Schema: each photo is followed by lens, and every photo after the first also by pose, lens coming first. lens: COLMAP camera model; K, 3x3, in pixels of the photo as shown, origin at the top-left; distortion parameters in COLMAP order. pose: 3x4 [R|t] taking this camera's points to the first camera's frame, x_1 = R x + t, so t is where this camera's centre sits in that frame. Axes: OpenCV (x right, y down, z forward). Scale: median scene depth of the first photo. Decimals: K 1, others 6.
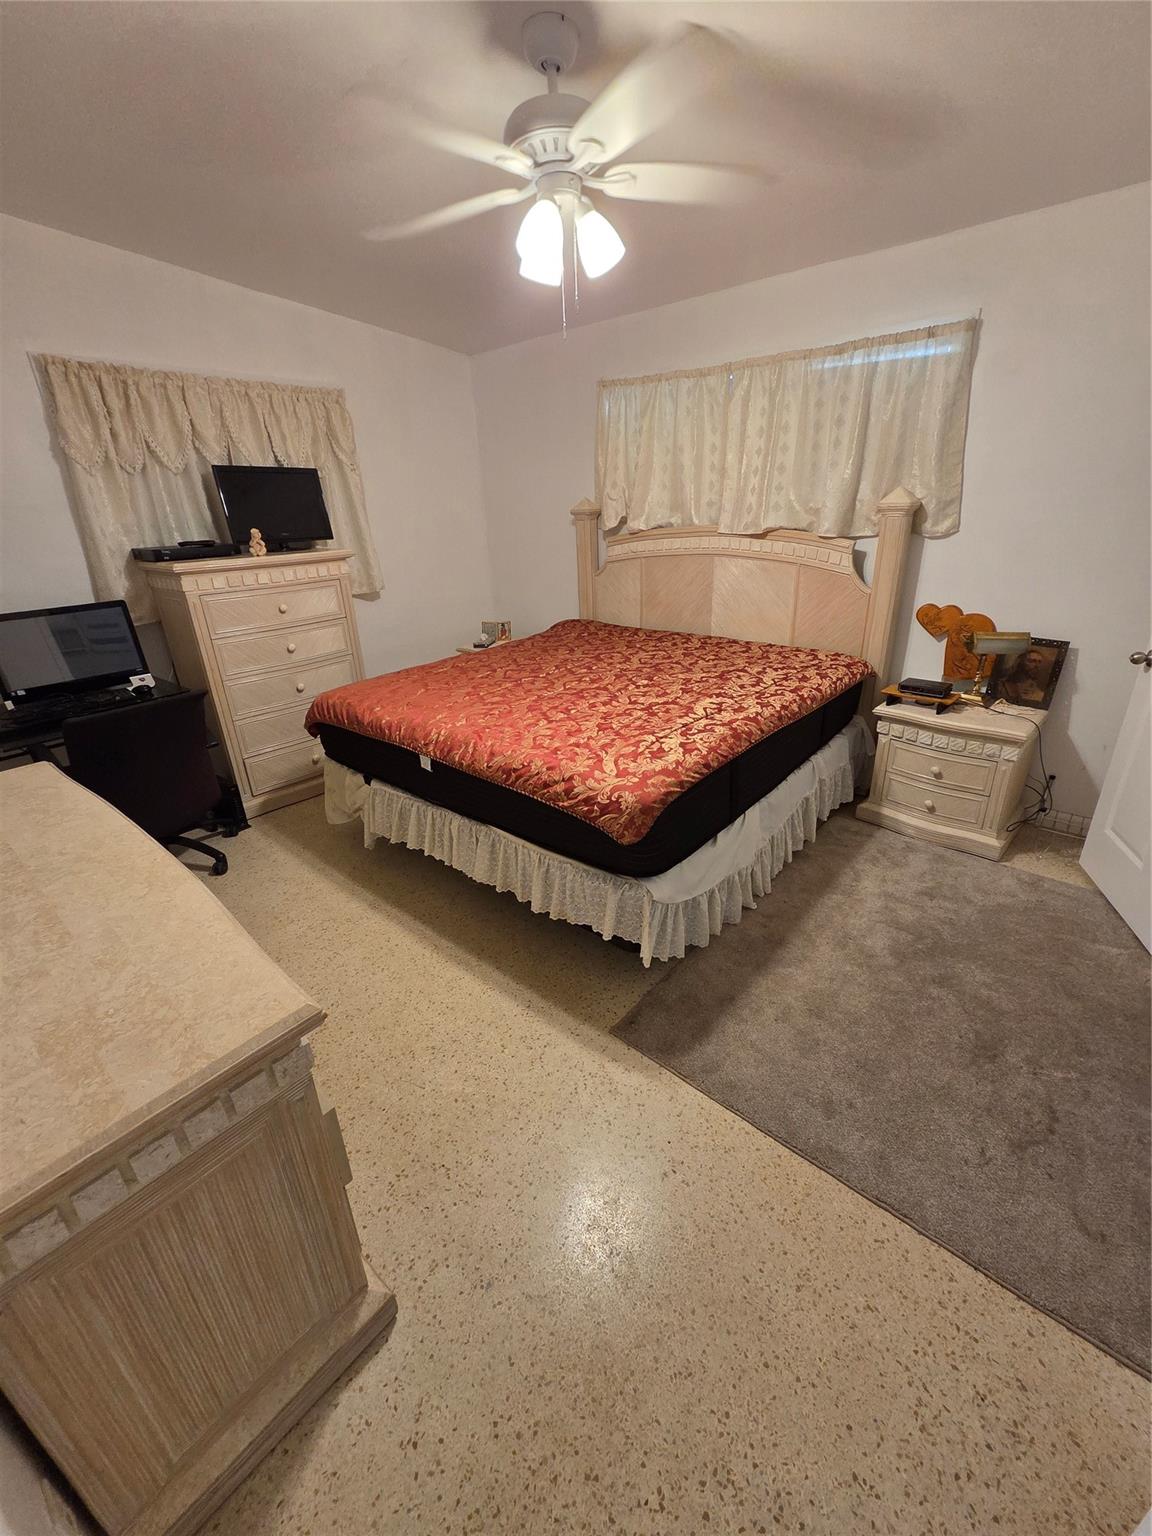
lens RADIAL K [[627.1, 0, 583.6], [0, 627.1, 763.0], [0, 0, 1]] dist [0.001310, 0.000280]
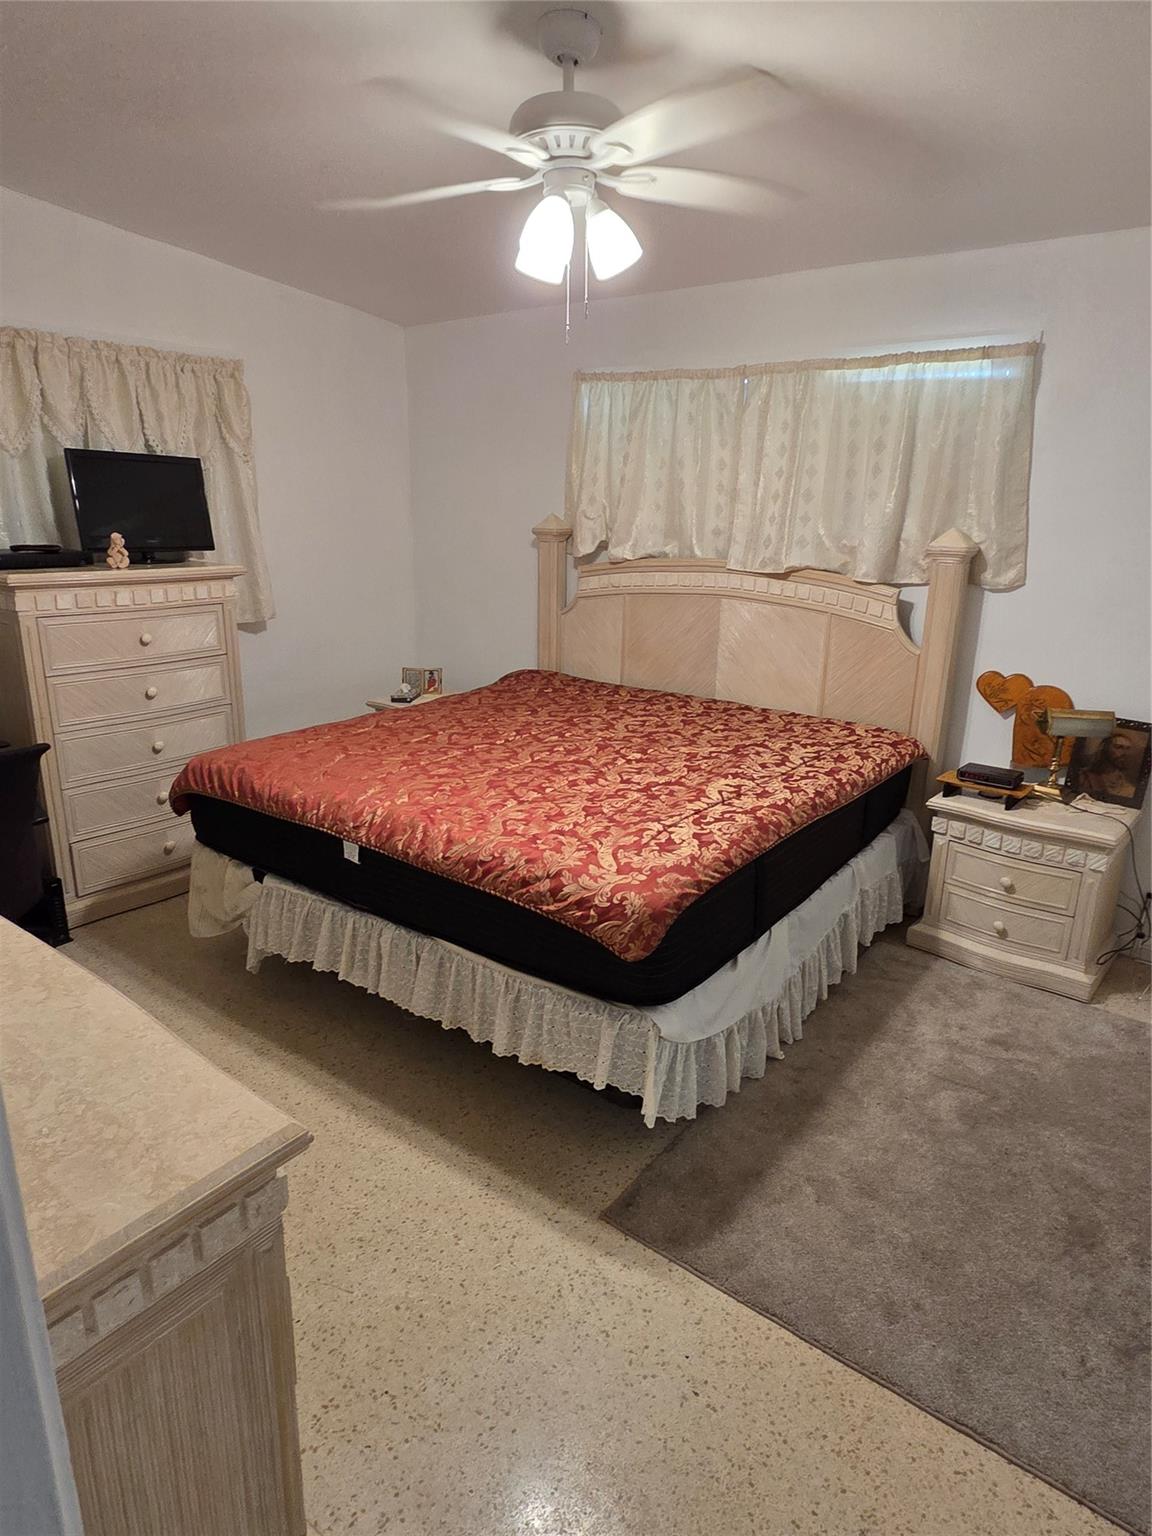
lens RADIAL K [[913.9, 0, 576.0], [0, 913.9, 768.0], [0, 0, 1]] dist [0.001636, 0.000229]
pose [[0.996495, 0.034793, 0.076068, -0.063662], [-0.025720, 0.992780, -0.117158, 0.018922], [-0.079595, 0.114791, 0.990196, -0.098499]]
